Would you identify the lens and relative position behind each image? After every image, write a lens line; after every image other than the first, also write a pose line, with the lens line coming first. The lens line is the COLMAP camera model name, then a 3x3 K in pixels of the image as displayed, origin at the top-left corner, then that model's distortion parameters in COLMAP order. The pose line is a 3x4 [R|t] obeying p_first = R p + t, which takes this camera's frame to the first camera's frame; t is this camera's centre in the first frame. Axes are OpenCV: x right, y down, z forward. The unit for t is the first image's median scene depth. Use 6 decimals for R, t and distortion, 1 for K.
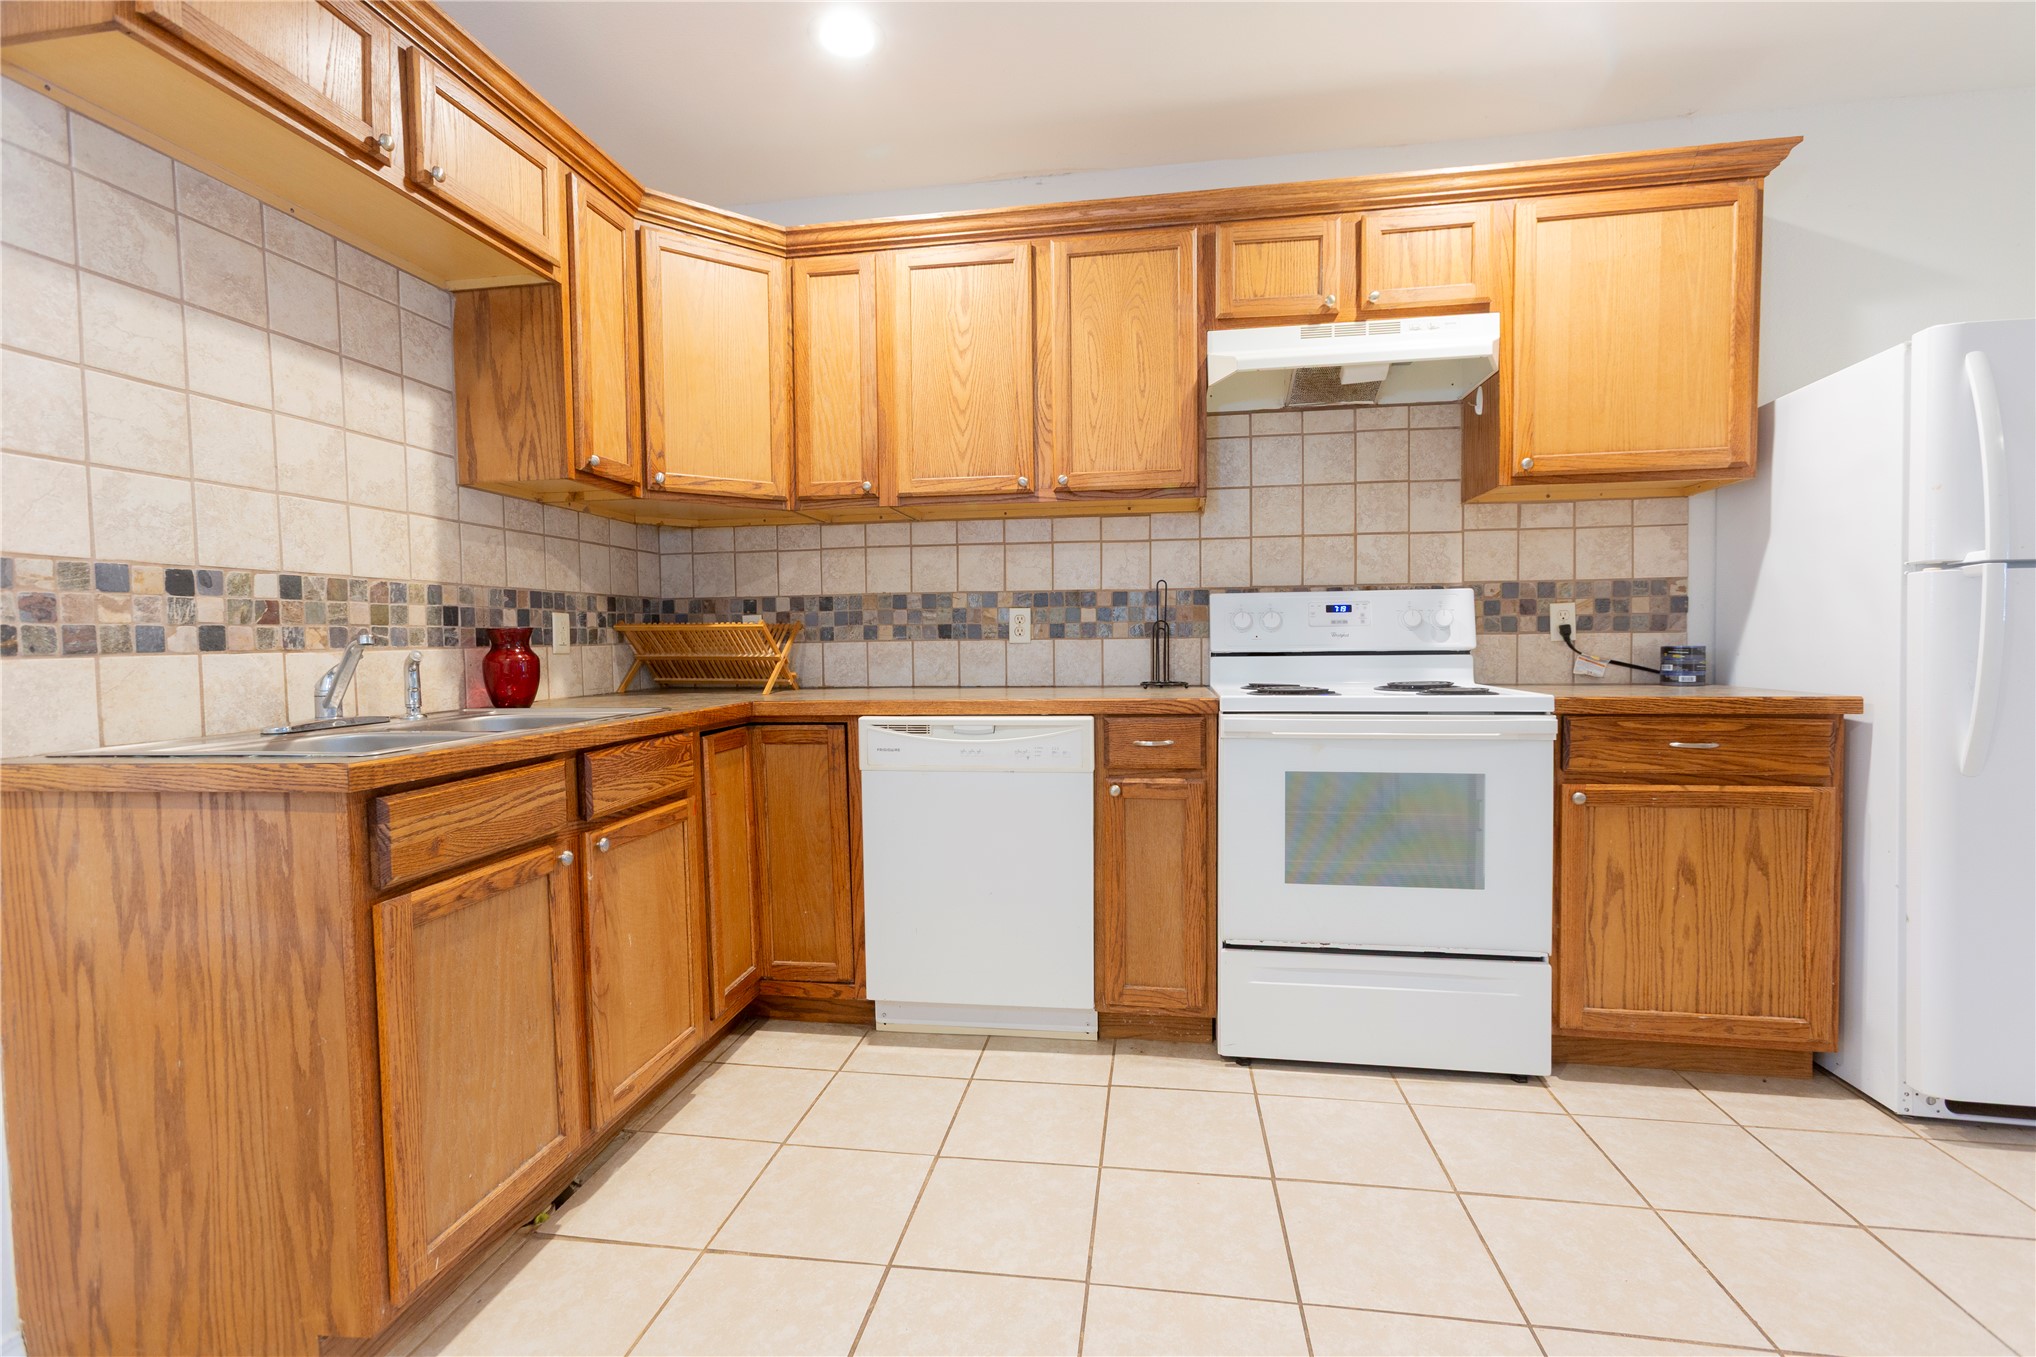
lens RADIAL K [[902.8, 0, 1022.4], [0, 902.8, 670.9], [0, 0, 1]] dist [-0.003423, 0.006464]
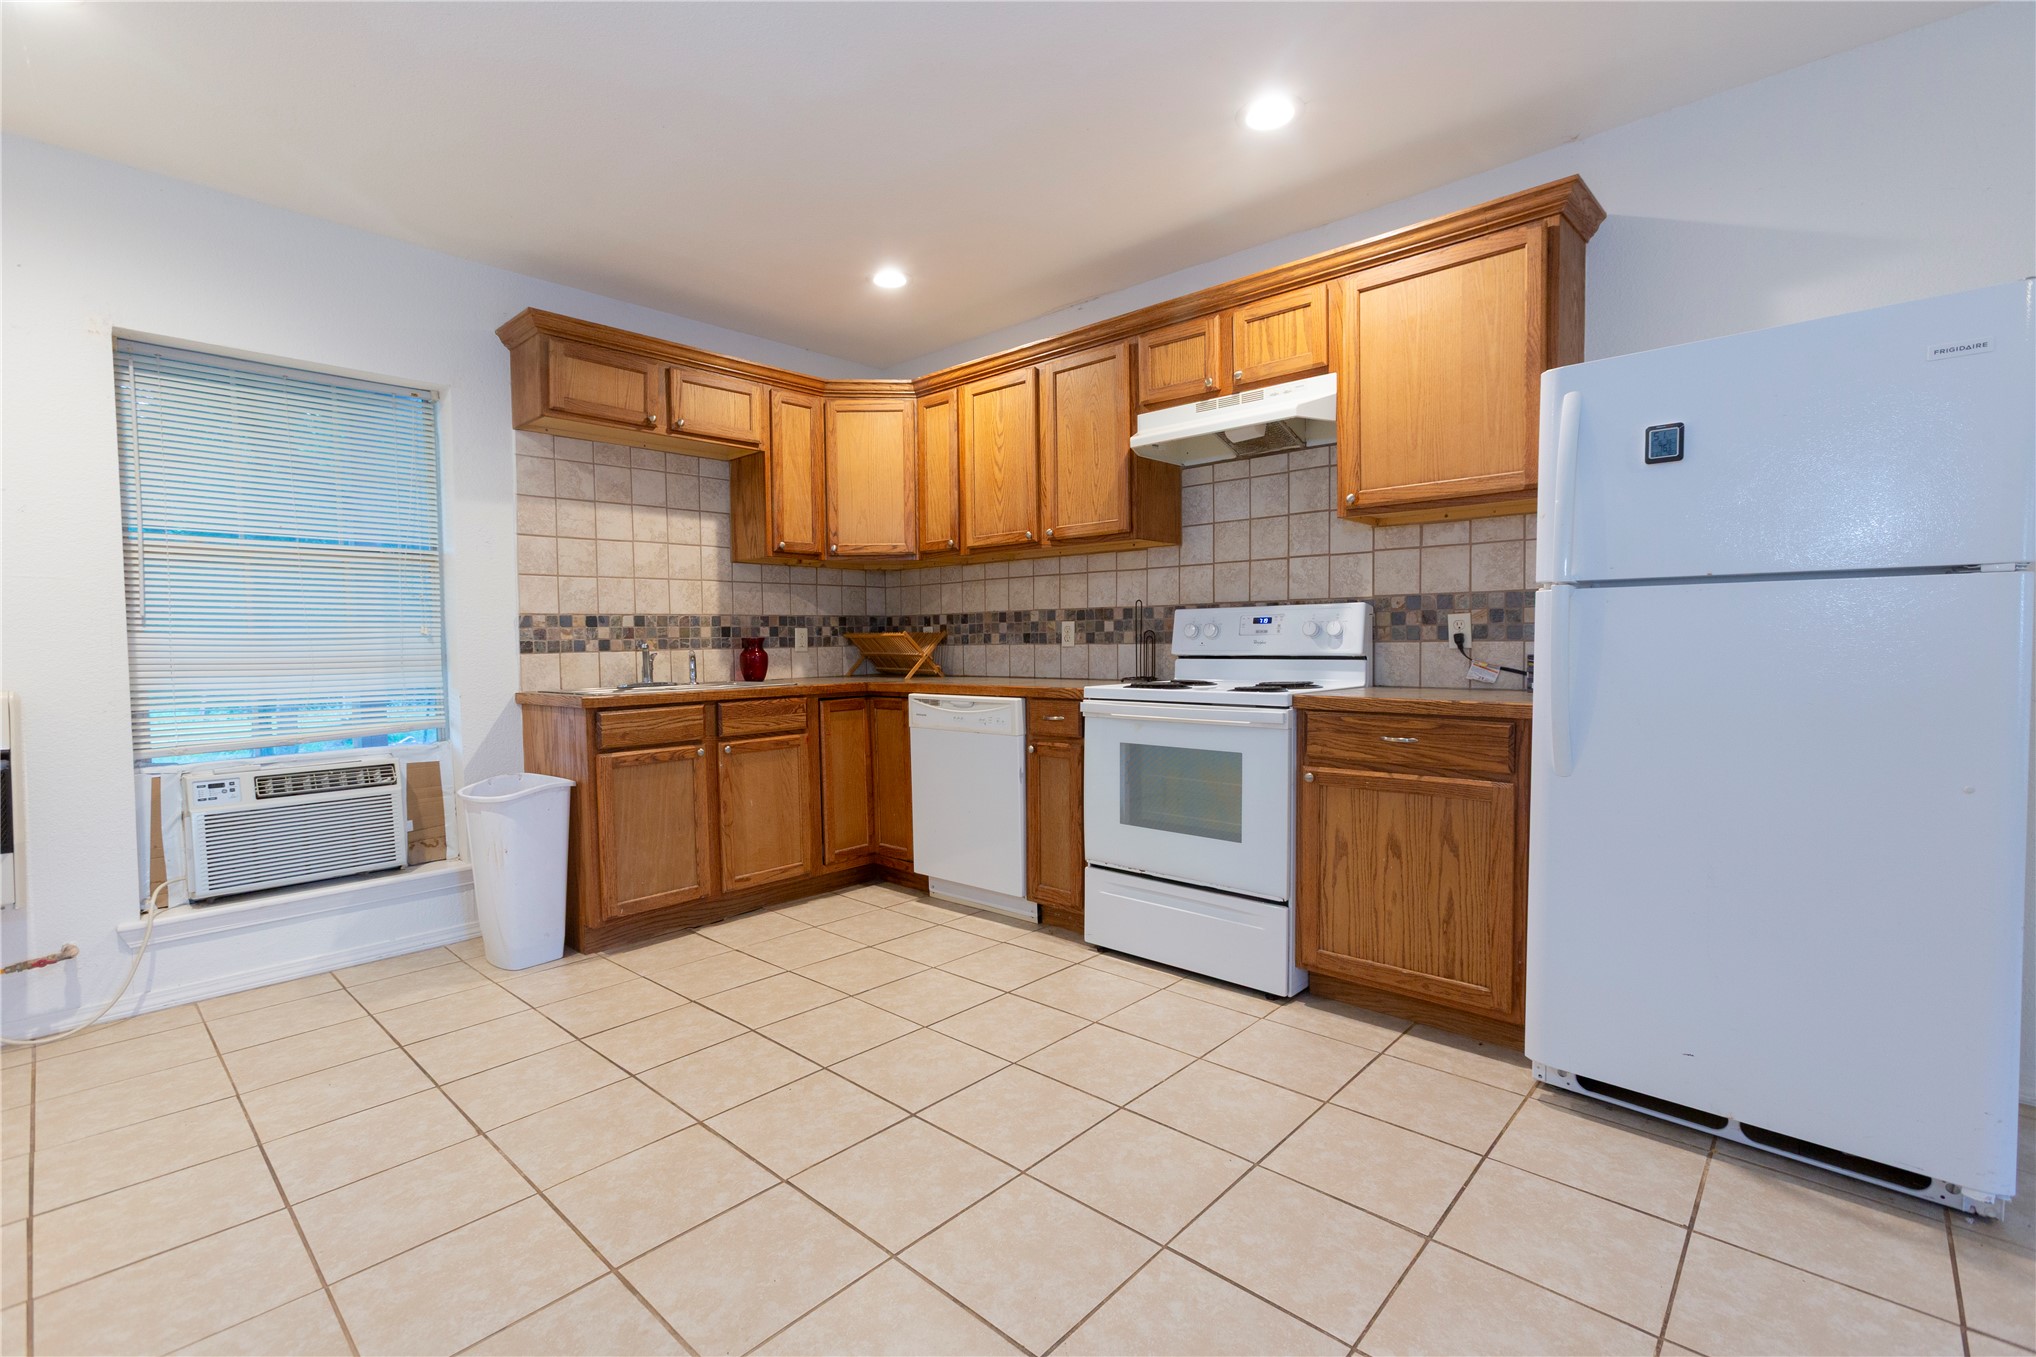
lens RADIAL K [[902.8, 0, 1016.9], [0, 902.8, 668.8], [0, 0, 1]] dist [-0.003423, 0.006464]
pose [[0.832713, 0.019376, -0.553365, 0.901332], [-0.017371, 0.999810, 0.008867, -0.010905], [0.553432, 0.002229, 0.832892, -0.235744]]
